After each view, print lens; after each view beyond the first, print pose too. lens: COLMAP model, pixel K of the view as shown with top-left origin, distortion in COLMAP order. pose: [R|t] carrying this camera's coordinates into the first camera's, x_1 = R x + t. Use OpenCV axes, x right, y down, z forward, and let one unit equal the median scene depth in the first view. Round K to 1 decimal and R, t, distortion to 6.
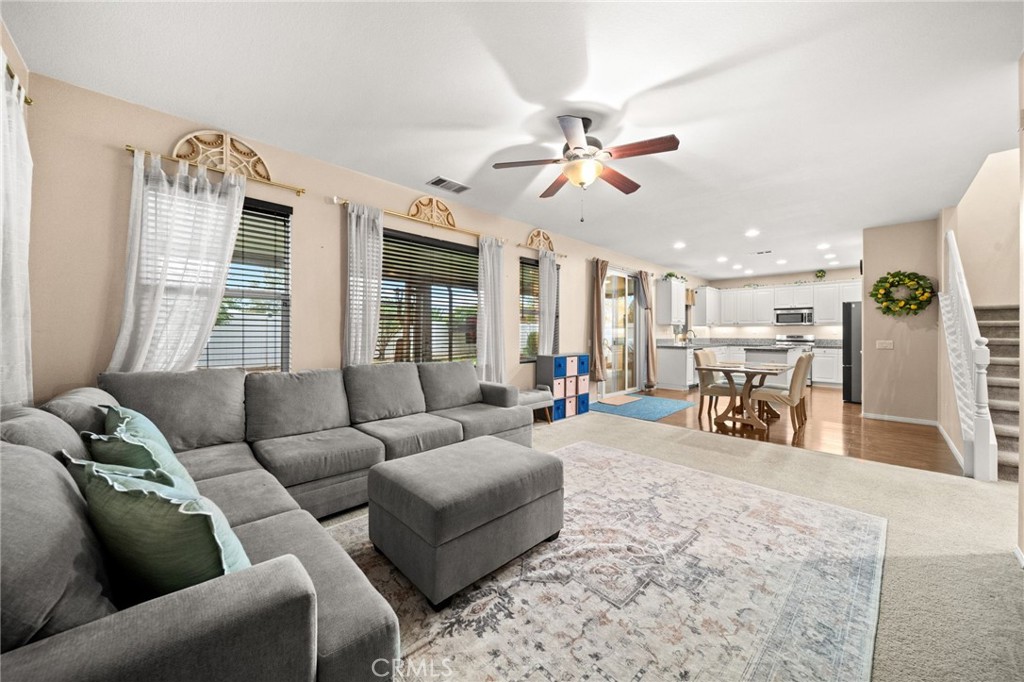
lens RADIAL K [[359.1, 0, 515.2], [0, 359.1, 331.5], [0, 0, 1]] dist [0.002863, -0.001995]
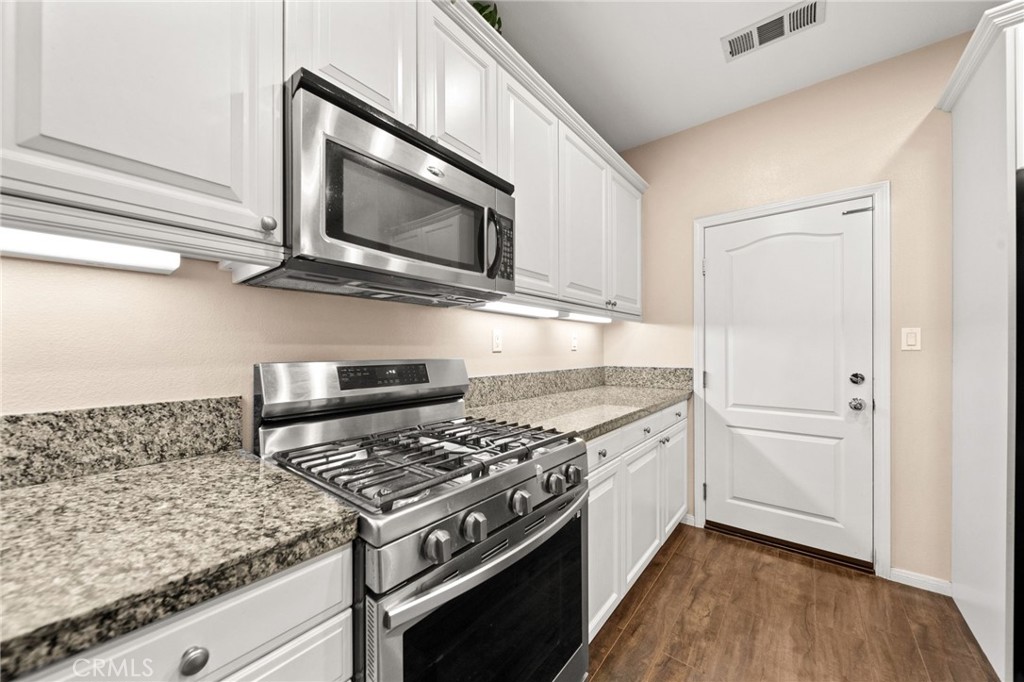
lens RADIAL K [[362.6, 0, 508.6], [0, 362.6, 349.7], [0, 0, 1]] dist [-0.001051, -0.000613]
pose [[-0.110044, -0.003599, 0.993920, 1.665336], [0.001950, 0.999991, 0.003837, 0.012259], [-0.993925, 0.002360, -0.110036, 2.552067]]
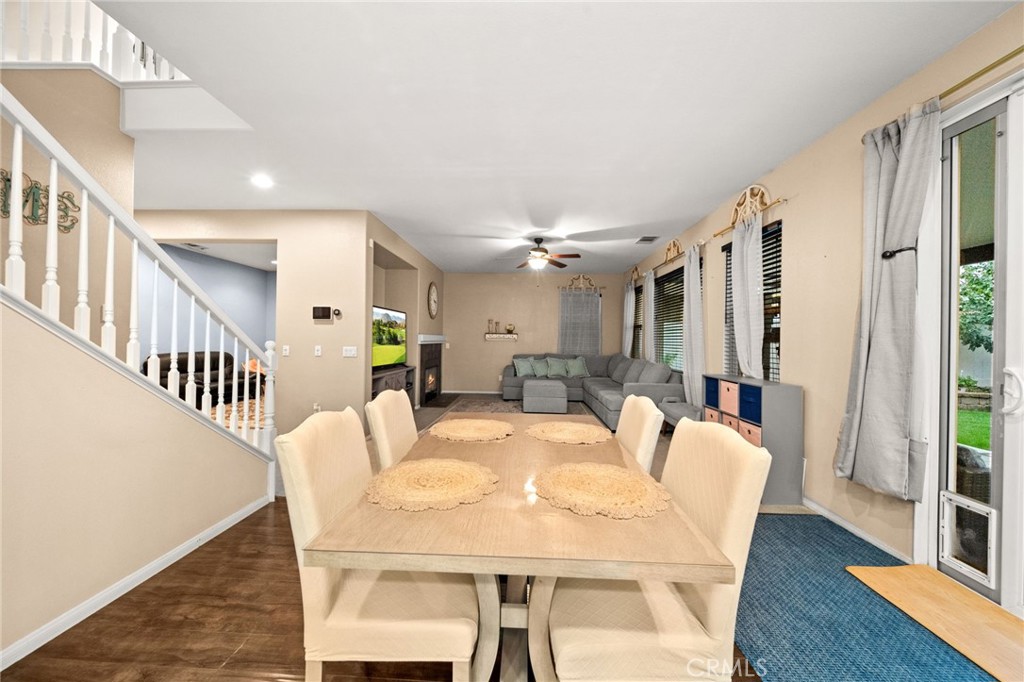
lens RADIAL K [[359.1, 0, 515.5], [0, 359.1, 338.6], [0, 0, 1]] dist [0.002863, -0.001995]
pose [[-0.724425, -0.015166, -0.689186, 1.280733], [-0.013900, 0.999876, -0.007393, 0.007215], [0.689213, 0.004224, -0.724546, 1.814719]]
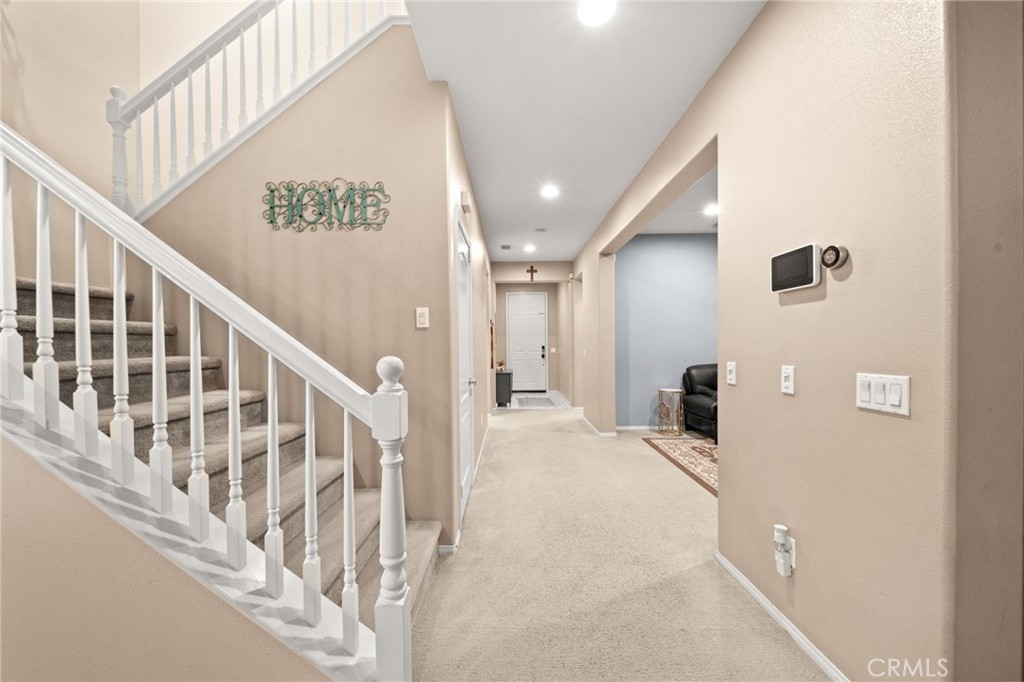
lens RADIAL K [[362.6, 0, 506.6], [0, 362.6, 348.5], [0, 0, 1]] dist [-0.001051, -0.000613]
pose [[-0.707847, -0.003951, 0.706355, 0.855261], [0.005325, 0.999926, 0.010929, 0.005281], [-0.706346, 0.011497, -0.707773, 1.011884]]
